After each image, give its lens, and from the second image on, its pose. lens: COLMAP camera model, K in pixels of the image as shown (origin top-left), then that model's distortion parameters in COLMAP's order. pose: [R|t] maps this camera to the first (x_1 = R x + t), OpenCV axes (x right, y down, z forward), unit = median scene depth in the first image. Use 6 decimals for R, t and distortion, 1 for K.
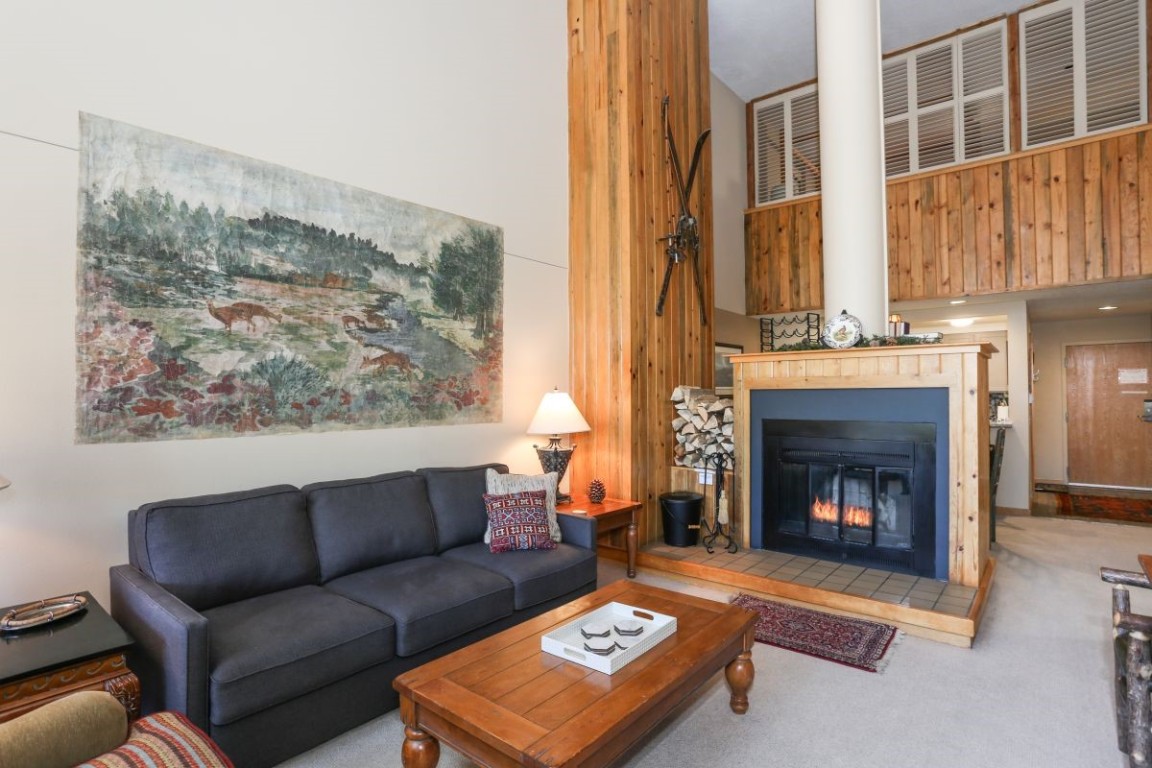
lens RADIAL K [[578.6, 0, 575.7], [0, 578.6, 385.8], [0, 0, 1]] dist [-0.057307, 0.028674]
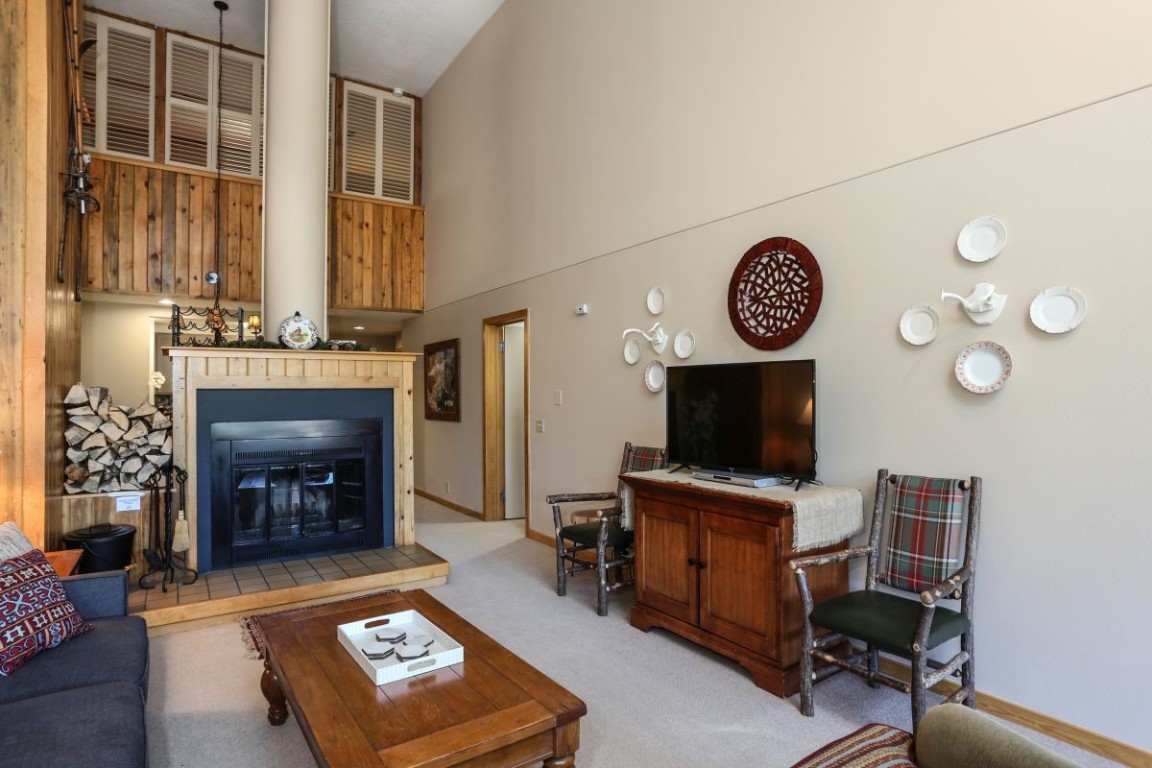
lens RADIAL K [[619.3, 0, 576.0], [0, 619.3, 384.0], [0, 0, 1]] dist [-0.076828, 0.036255]
pose [[0.253211, 0.013743, 0.967313, -0.389767], [-0.010723, 0.999878, -0.011399, 0.003009], [-0.967352, -0.007486, 0.253327, 0.207126]]
